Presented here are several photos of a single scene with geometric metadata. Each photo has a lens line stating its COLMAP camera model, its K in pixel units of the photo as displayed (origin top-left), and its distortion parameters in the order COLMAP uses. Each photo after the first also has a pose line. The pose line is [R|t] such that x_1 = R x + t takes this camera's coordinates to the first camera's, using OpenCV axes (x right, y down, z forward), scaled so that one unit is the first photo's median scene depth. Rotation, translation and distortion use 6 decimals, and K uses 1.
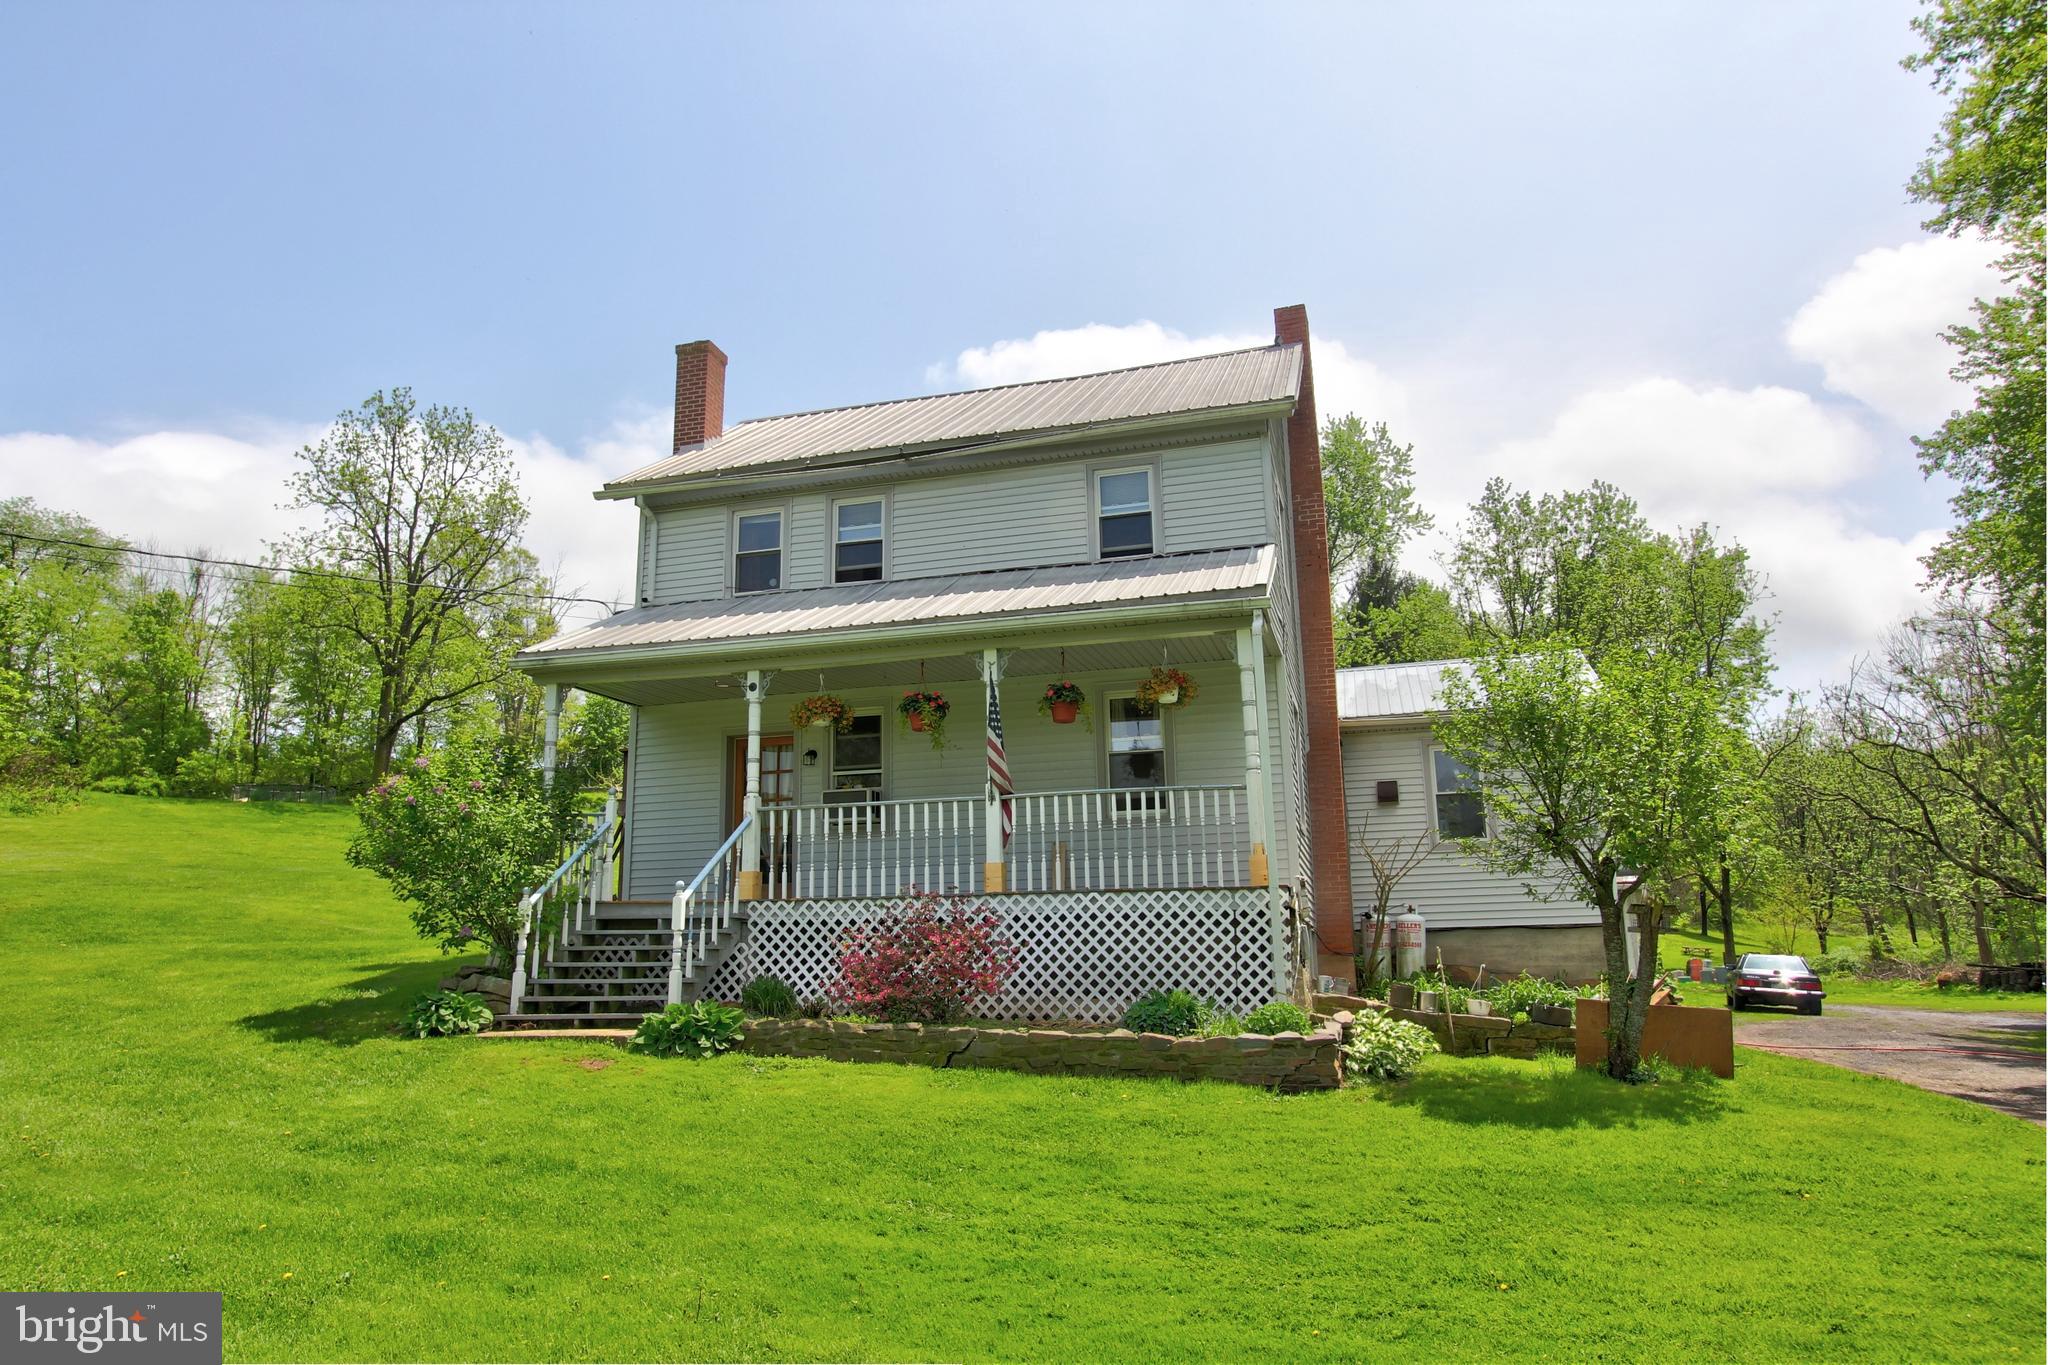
lens RADIAL K [[1292.1, 0, 1024.0], [0, 1292.1, 682.5], [0, 0, 1]] dist [-0.032403, 0.047586]
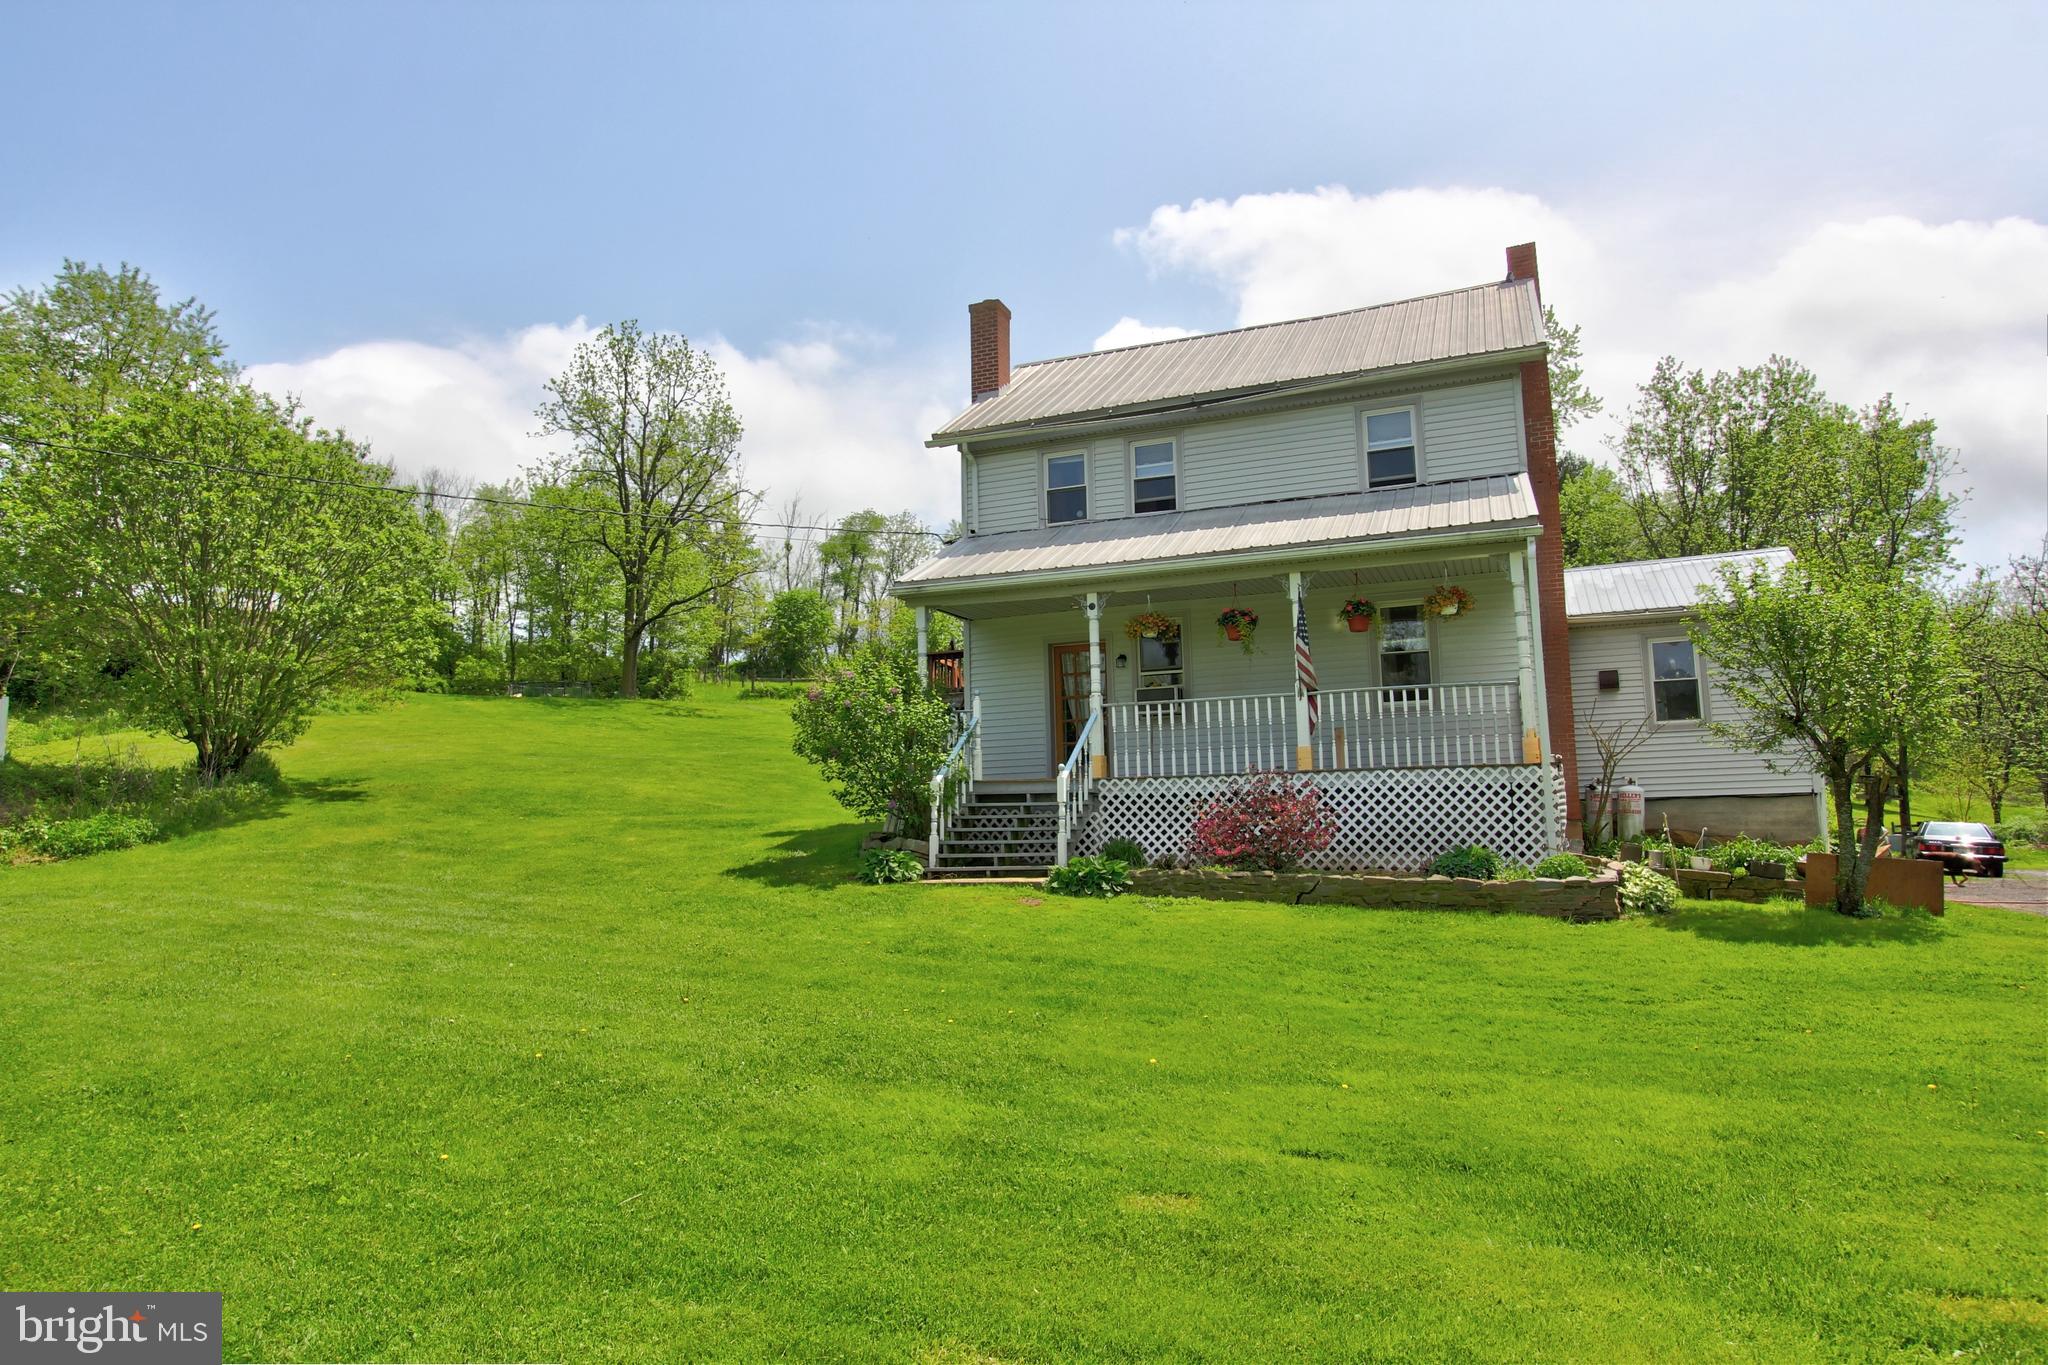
lens RADIAL K [[1254.2, 0, 1024.0], [0, 1254.2, 682.5], [0, 0, 1]] dist [-0.019055, 0.019897]
pose [[0.994016, -0.016359, -0.108005, -0.132197], [0.026196, 0.995570, 0.090301, -0.030677], [0.106049, -0.092590, 0.990041, -0.175972]]
